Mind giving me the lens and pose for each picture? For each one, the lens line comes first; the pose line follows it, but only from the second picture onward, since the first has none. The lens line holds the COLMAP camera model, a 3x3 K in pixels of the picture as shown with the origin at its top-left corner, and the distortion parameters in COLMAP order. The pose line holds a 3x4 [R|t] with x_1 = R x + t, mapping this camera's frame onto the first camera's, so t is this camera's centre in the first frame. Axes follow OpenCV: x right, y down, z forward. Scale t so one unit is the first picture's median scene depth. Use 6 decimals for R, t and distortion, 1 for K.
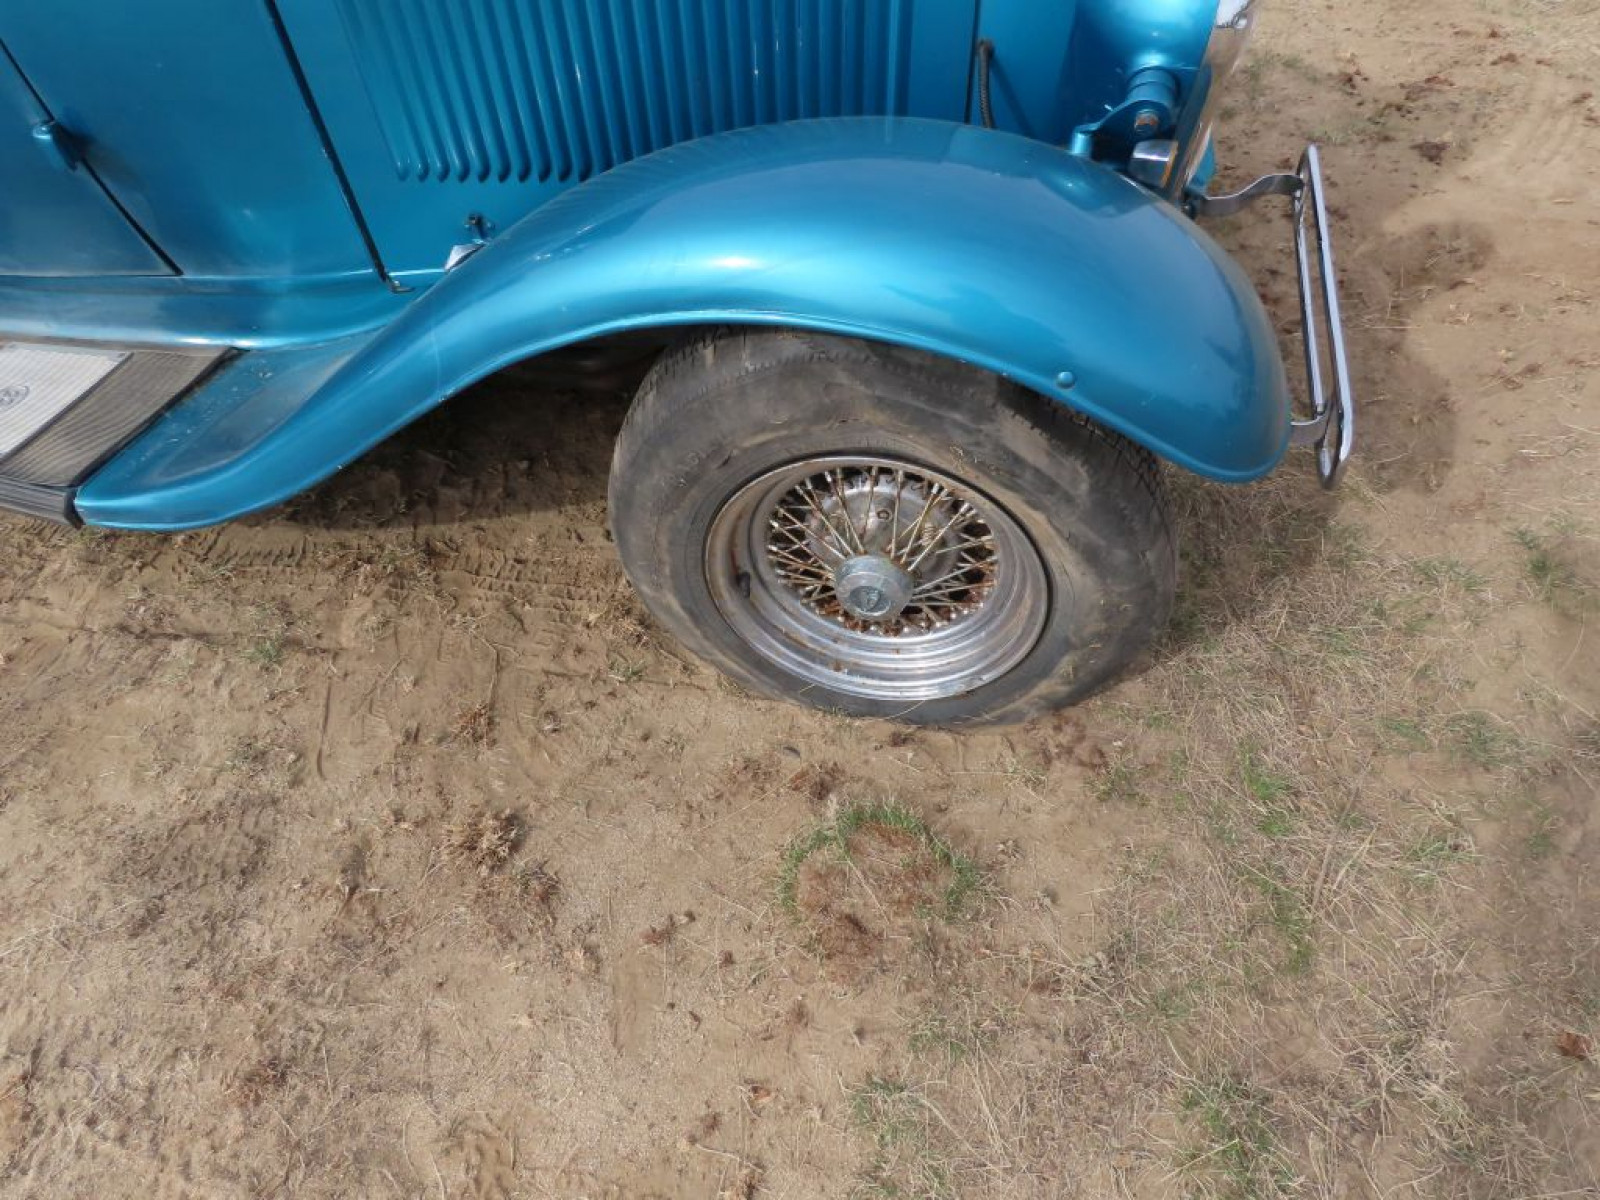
lens RADIAL K [[1011.7, 0, 807.6], [0, 1011.7, 605.1], [0, 0, 1]] dist [-0.005297, -0.002359]
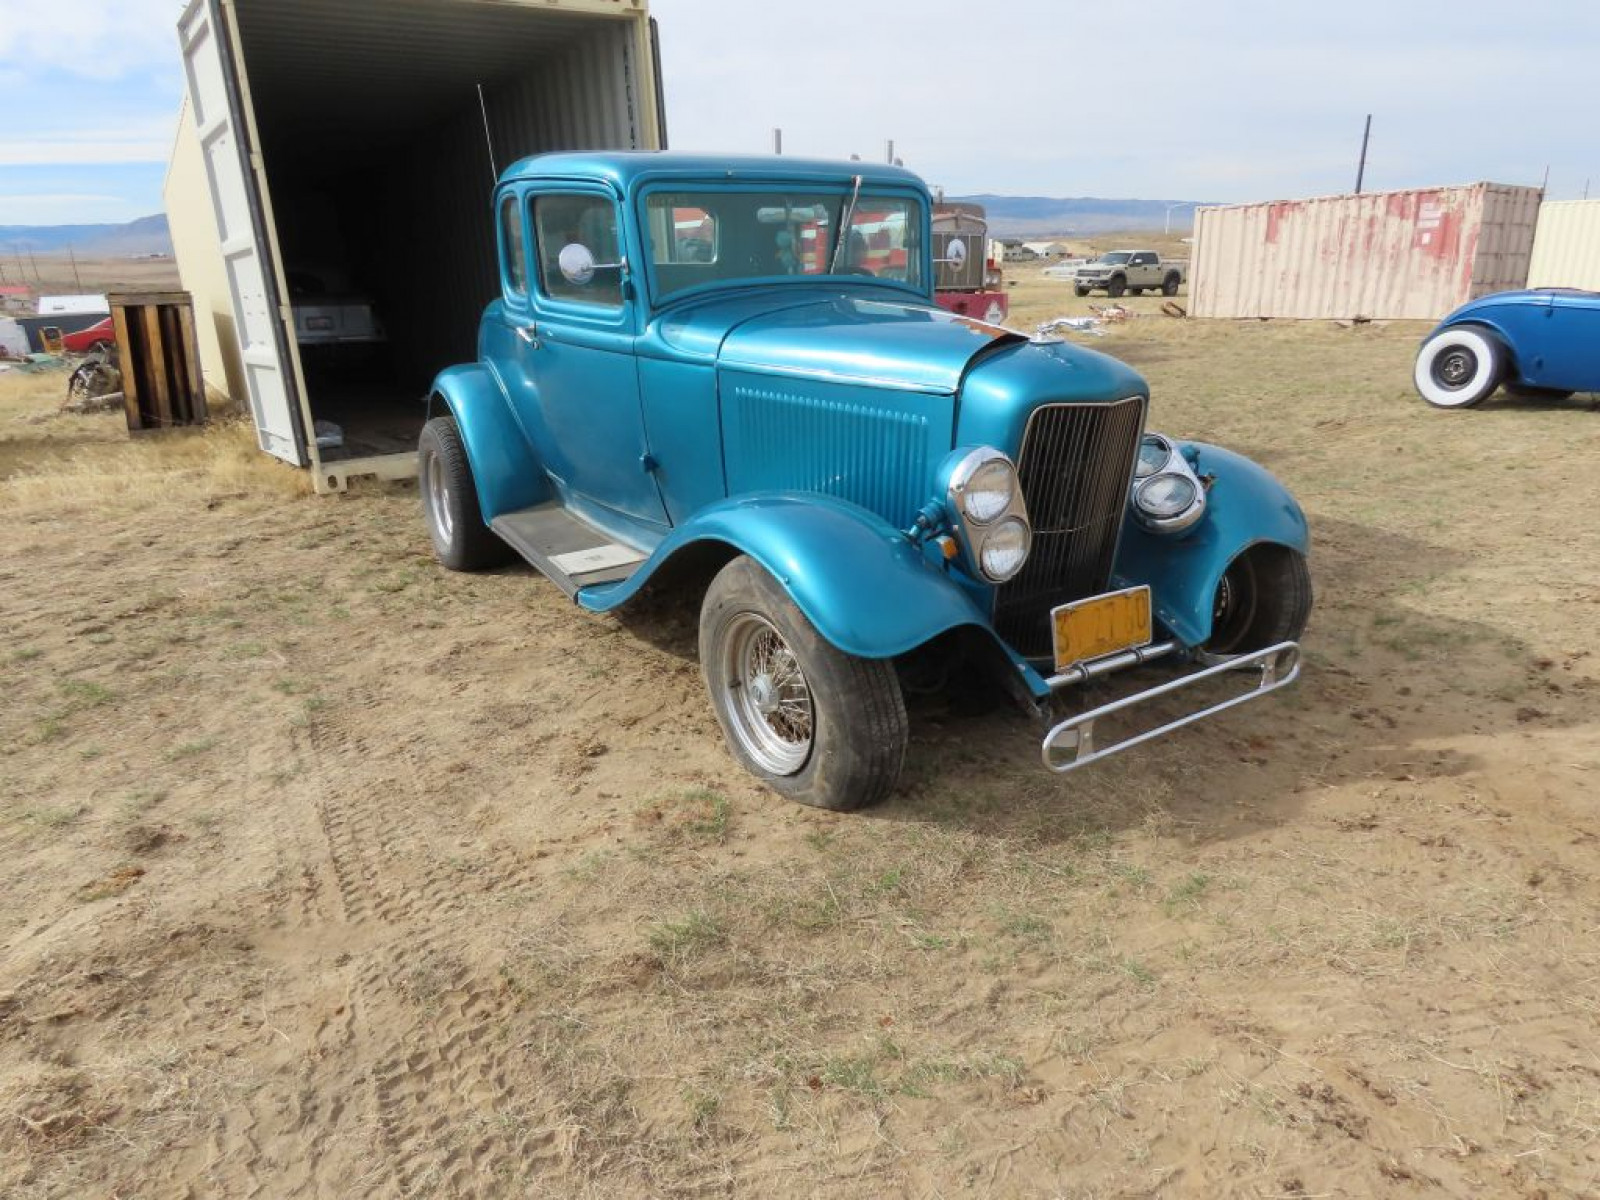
lens RADIAL K [[1013.3, 0, 800.0], [0, 1013.3, 600.0], [0, 0, 1]] dist [-0.002062, 0.001549]
pose [[0.740374, 0.251330, -0.623442, 1.293119], [-0.501429, 0.824187, -0.263220, 0.317636], [0.447678, 0.507493, 0.736231, -0.551366]]
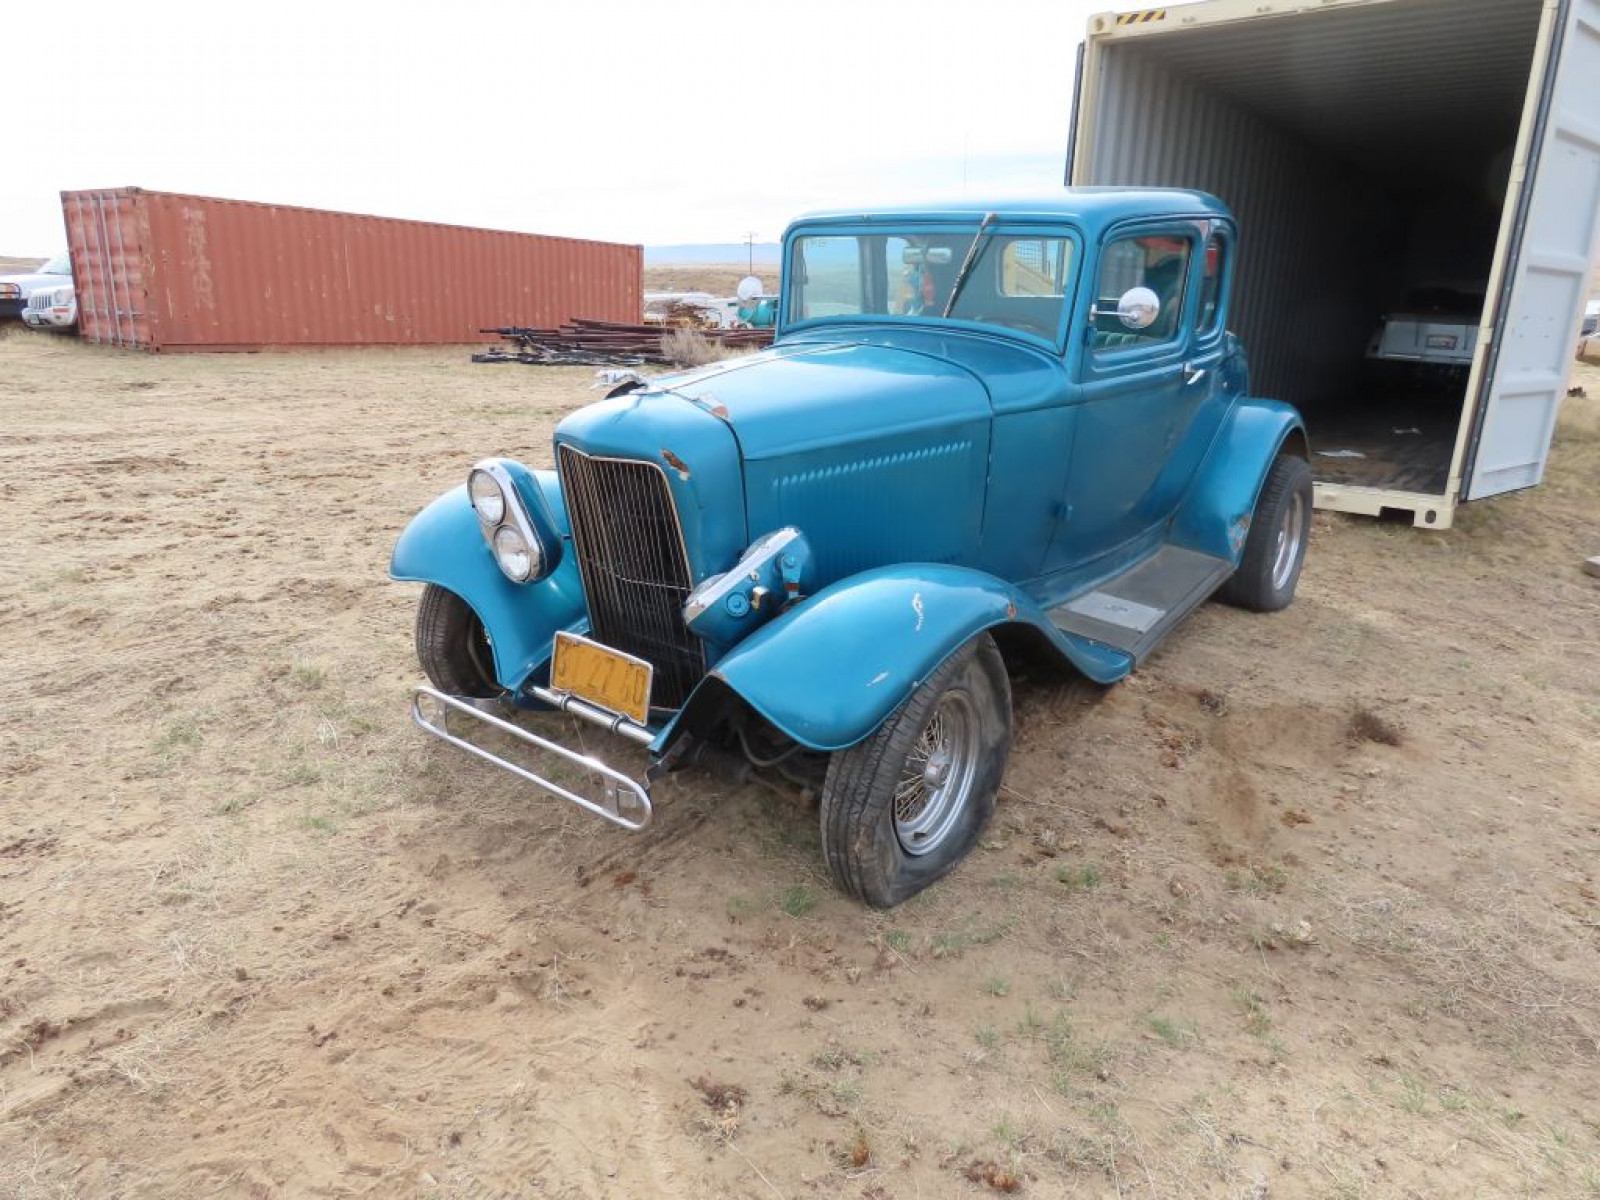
lens RADIAL K [[1029.6, 0, 800.8], [0, 1029.6, 599.0], [0, 0, 1]] dist [0.001329, 0.001603]
pose [[-0.404768, 0.327021, -0.853944, 2.072138], [-0.658349, 0.543893, 0.520343, -1.988360], [0.634617, 0.772811, -0.004857, 1.460308]]
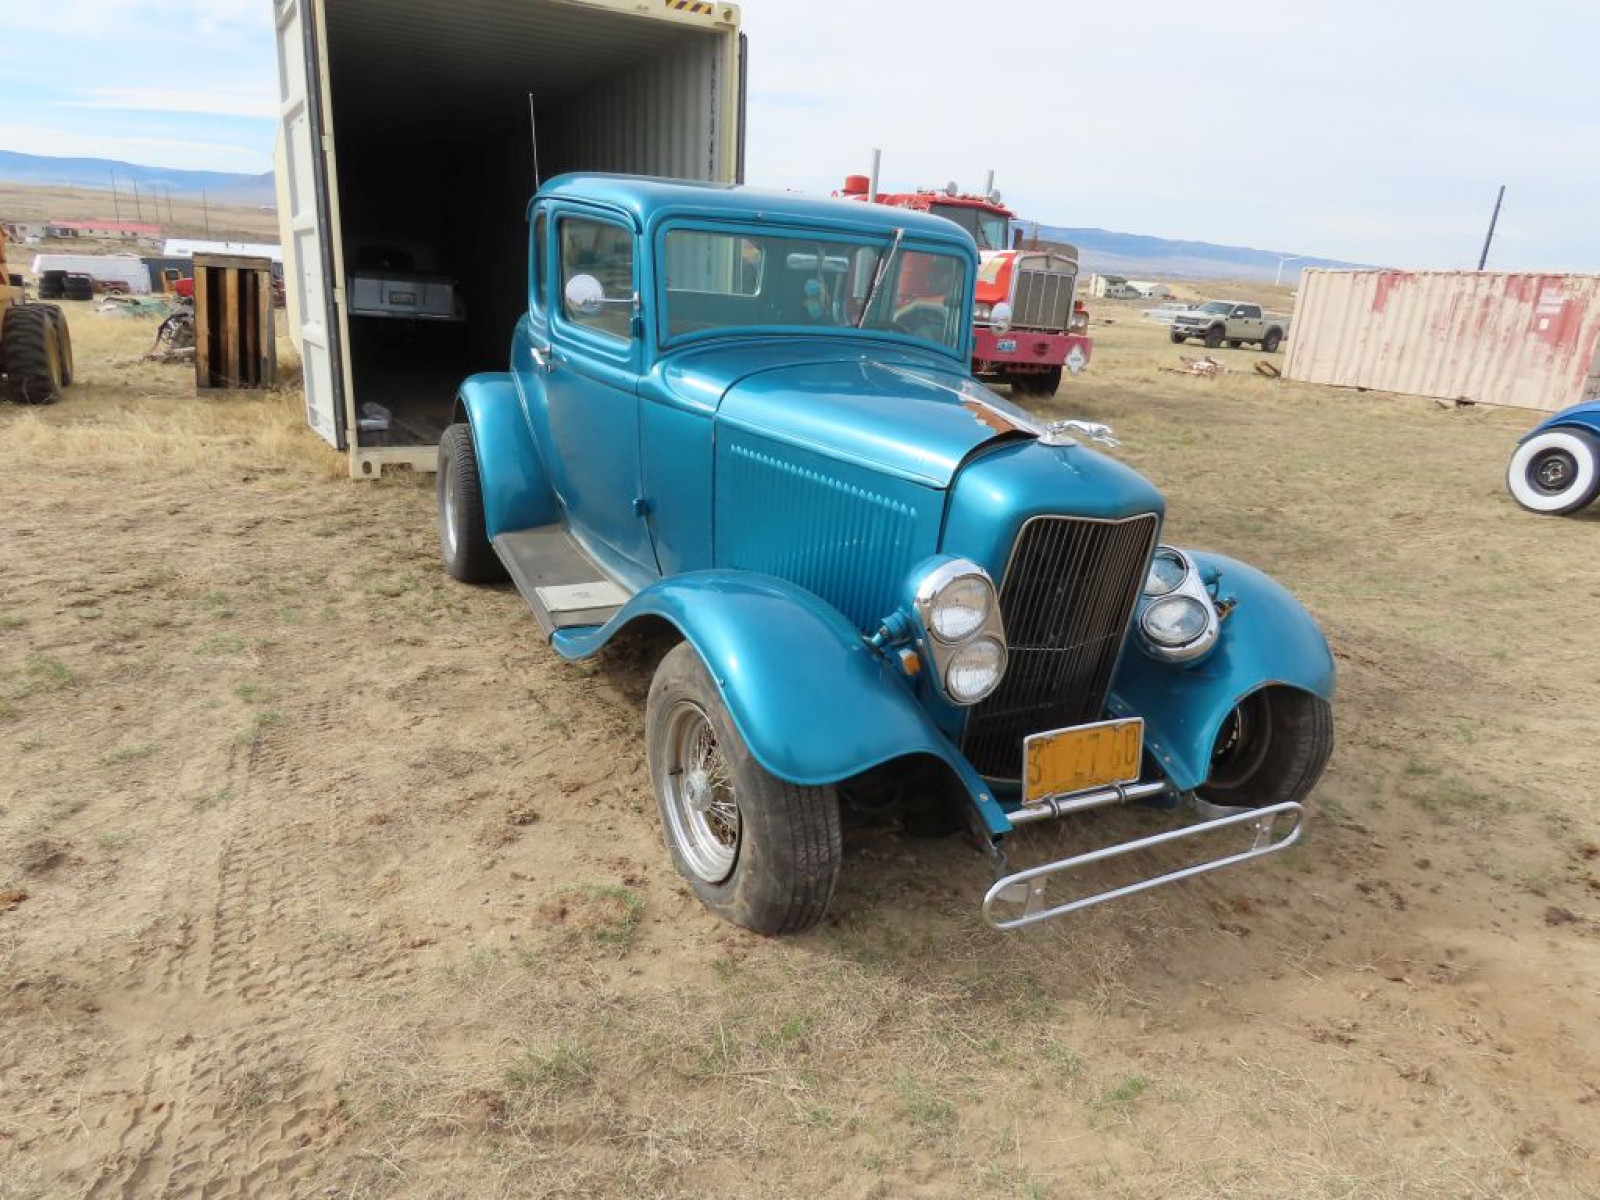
lens RADIAL K [[1013.5, 0, 800.0], [0, 1013.5, 600.0], [0, 0, 1]] dist [-0.000664, -0.002972]
pose [[0.667427, 0.330156, -0.667487, 1.279498], [-0.611135, 0.755014, -0.237630, 0.047387], [0.425507, 0.566525, 0.705687, -0.437320]]
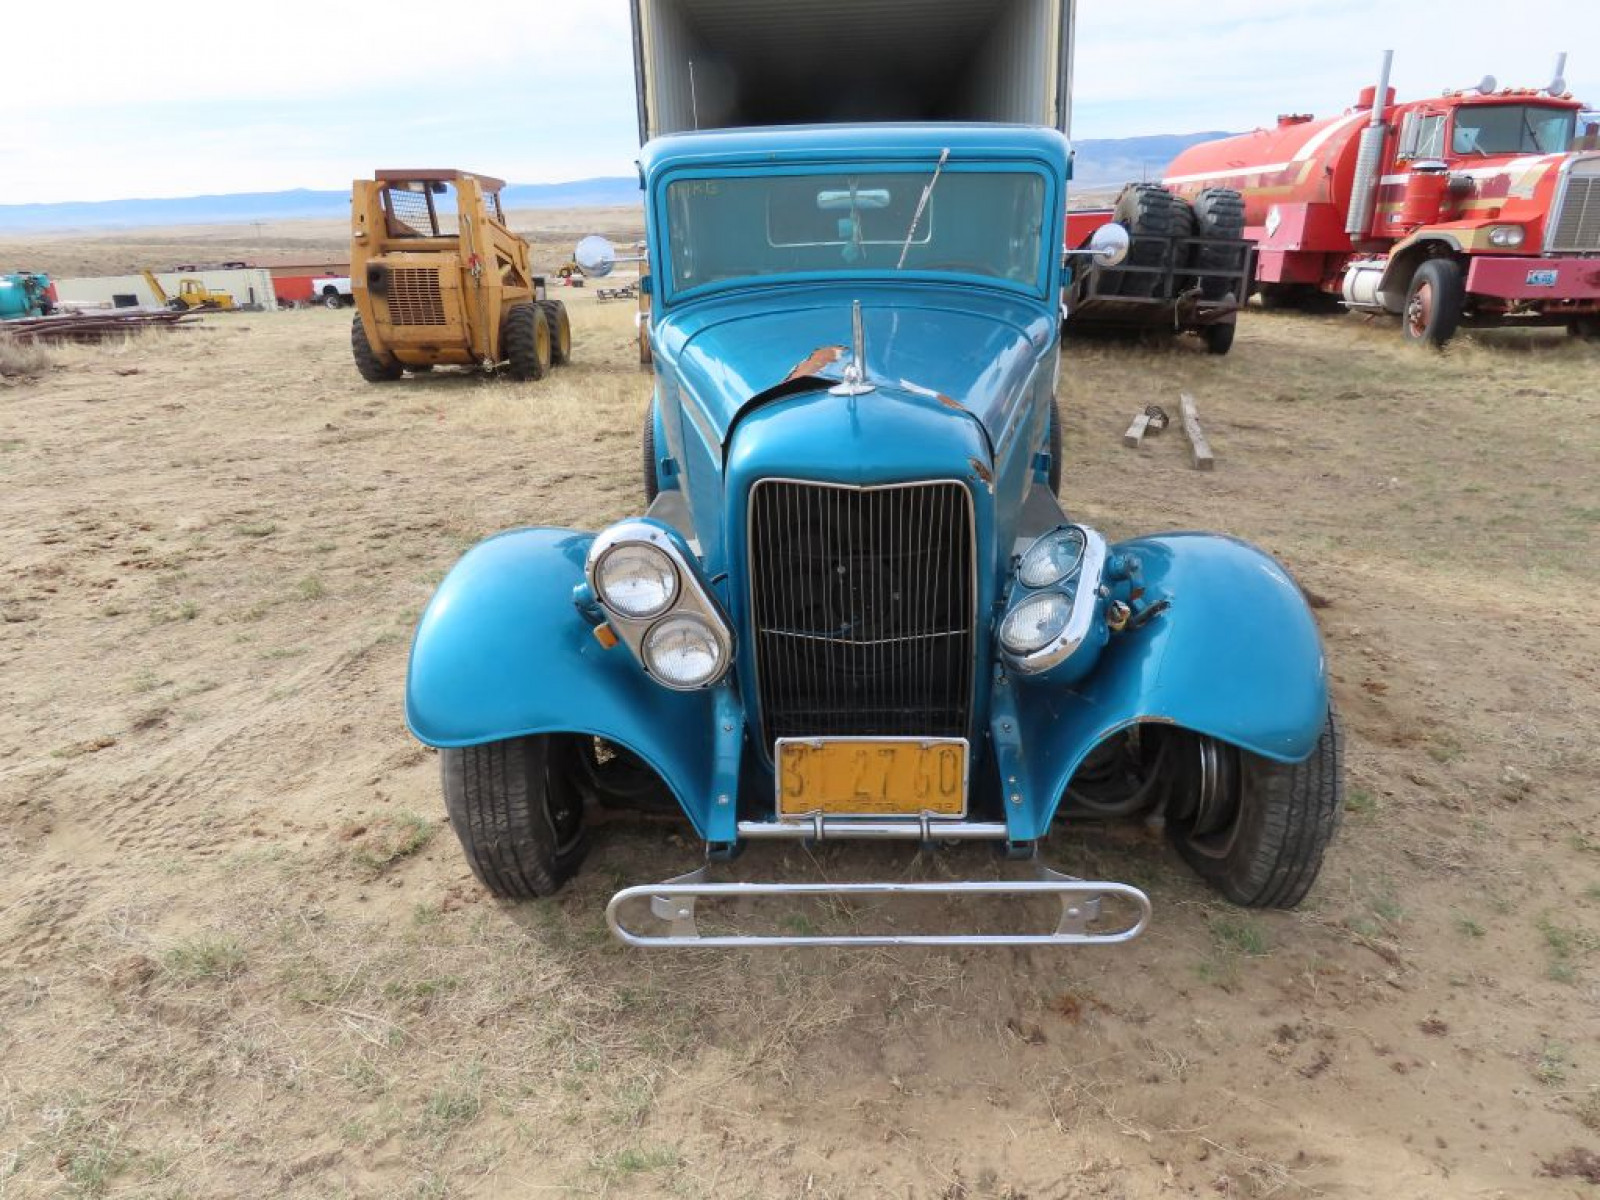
lens RADIAL K [[1006.9, 0, 800.0], [0, 1006.9, 600.0], [0, 0, 1]] dist [-0.002160, -0.003702]
pose [[0.234665, 0.390956, -0.889992, 1.717860], [-0.697756, 0.705203, 0.125803, -0.820385], [0.676808, 0.591475, 0.438278, 0.385669]]
